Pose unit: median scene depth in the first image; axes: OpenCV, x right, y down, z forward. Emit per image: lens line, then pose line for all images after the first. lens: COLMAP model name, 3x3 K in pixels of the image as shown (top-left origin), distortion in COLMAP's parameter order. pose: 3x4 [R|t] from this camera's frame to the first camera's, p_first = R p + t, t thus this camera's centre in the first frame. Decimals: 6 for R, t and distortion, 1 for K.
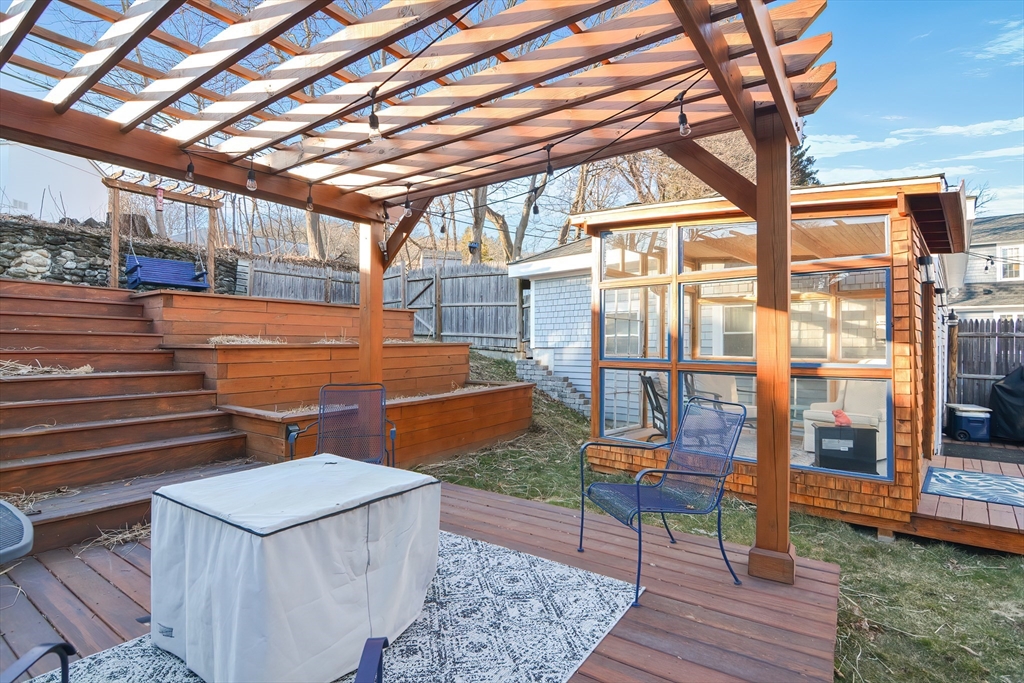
lens RADIAL K [[501.8, 0, 510.5], [0, 501.8, 343.6], [0, 0, 1]] dist [-0.003112, -0.011112]
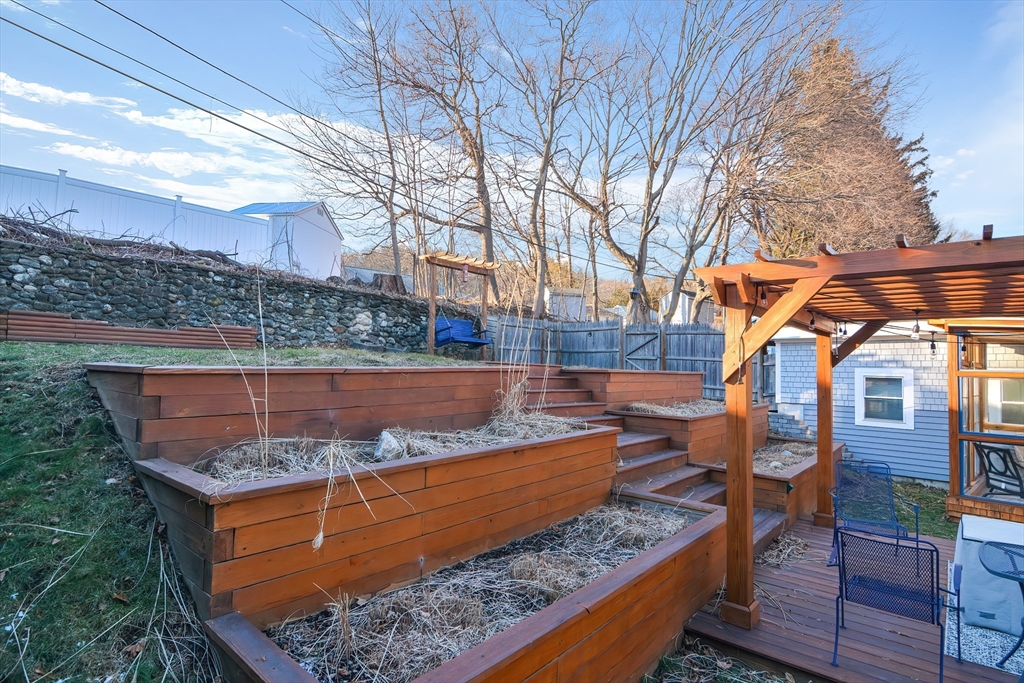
lens RADIAL K [[510.1, 0, 512.0], [0, 510.1, 341.5], [0, 0, 1]] dist [-0.001744, -0.012796]
pose [[0.993903, 0.016563, -0.109004, -0.483877], [-0.022082, 0.998524, -0.049627, -0.066168], [0.108021, 0.051731, 0.992802, -0.229590]]
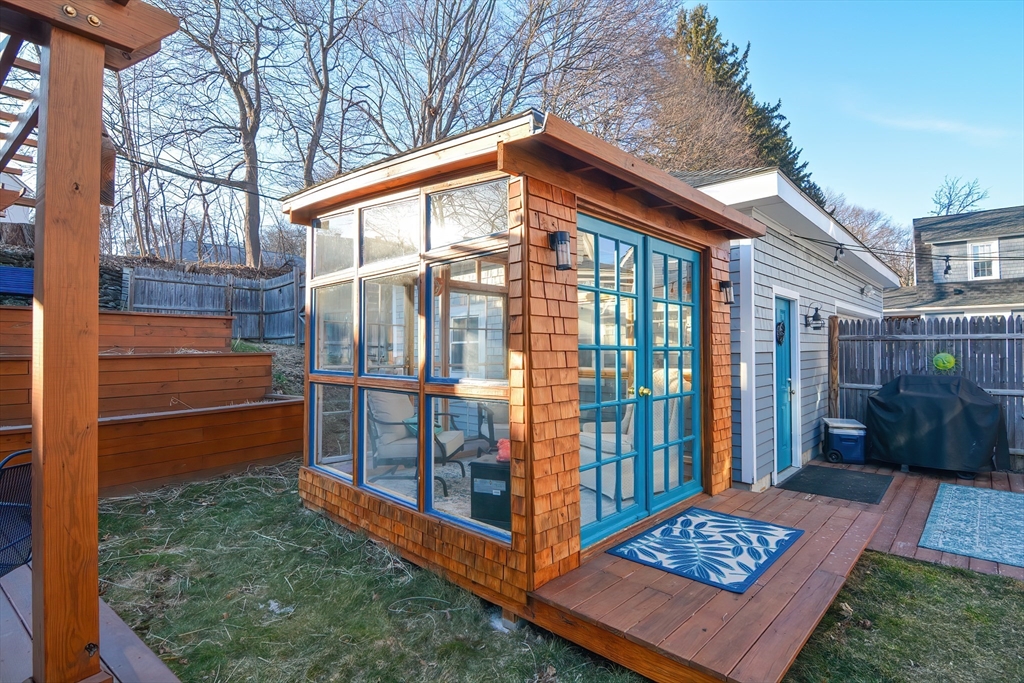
lens RADIAL K [[490.0, 0, 509.0], [0, 490.0, 342.9], [0, 0, 1]] dist [-0.001786, -0.012769]
pose [[0.999410, -0.009226, -0.033069, 0.321786], [0.008723, 0.999845, -0.015299, -0.001281], [0.033205, 0.015002, 0.999336, 0.118550]]
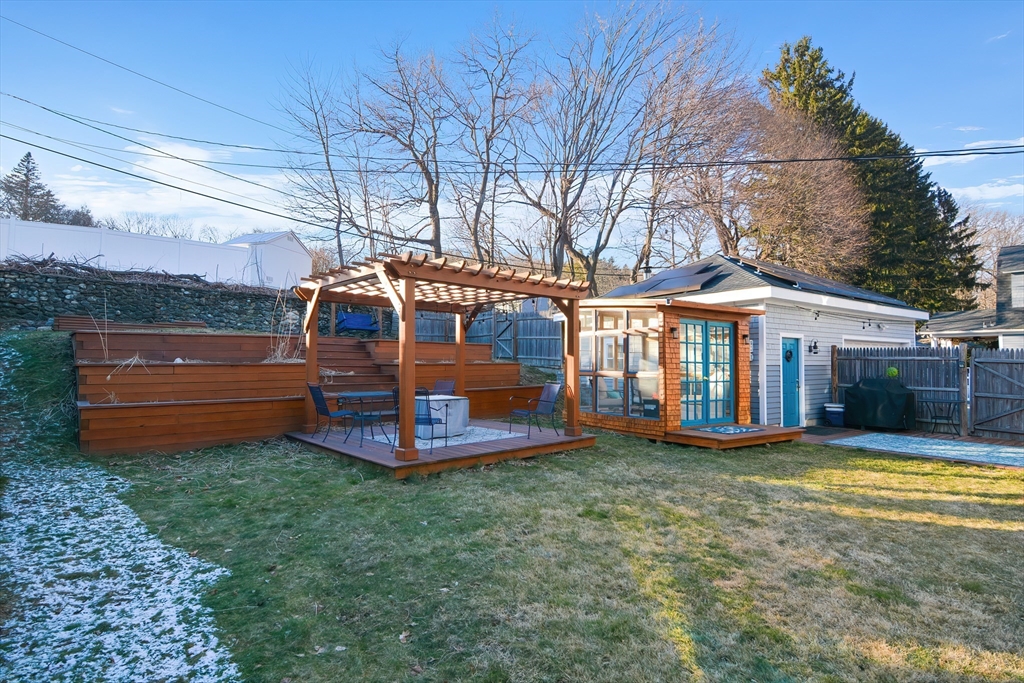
lens RADIAL K [[501.8, 0, 510.5], [0, 501.8, 343.6], [0, 0, 1]] dist [-0.003112, -0.011112]
pose [[0.974409, -0.006551, -0.224688, 0.248321], [-0.002352, 0.999223, -0.039332, 0.000570], [0.224771, 0.038854, 0.973637, -0.645313]]
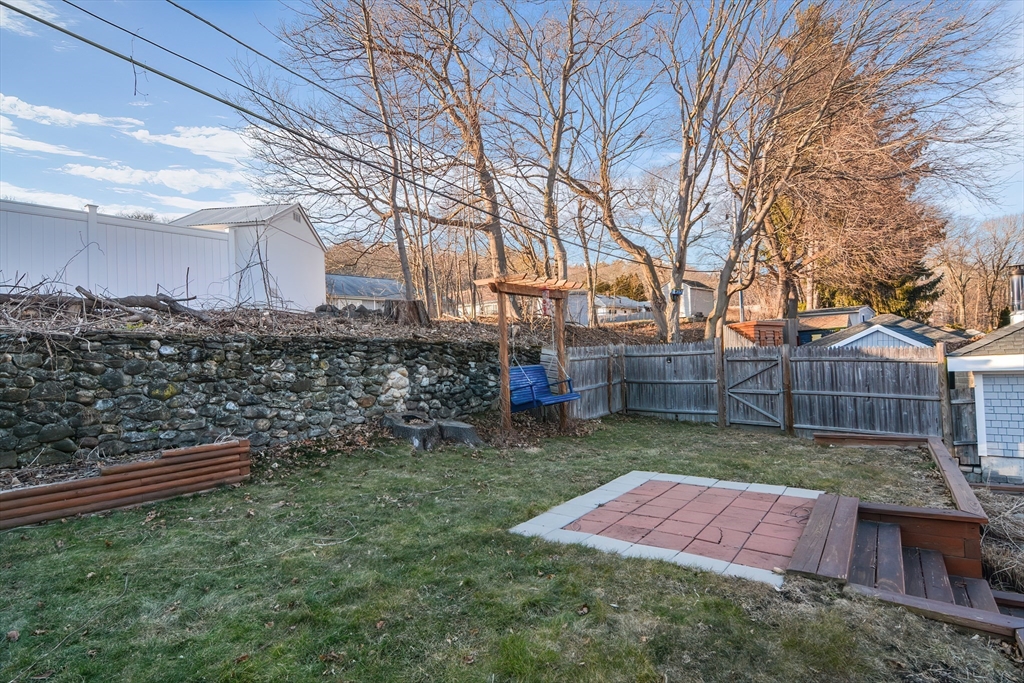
lens RADIAL K [[510.1, 0, 512.0], [0, 510.1, 341.5], [0, 0, 1]] dist [-0.001744, -0.012796]
pose [[0.998630, -0.045906, -0.025112, -0.795114], [0.045233, 0.998619, -0.026736, -0.217648], [0.026305, 0.025563, 0.999327, 0.167844]]
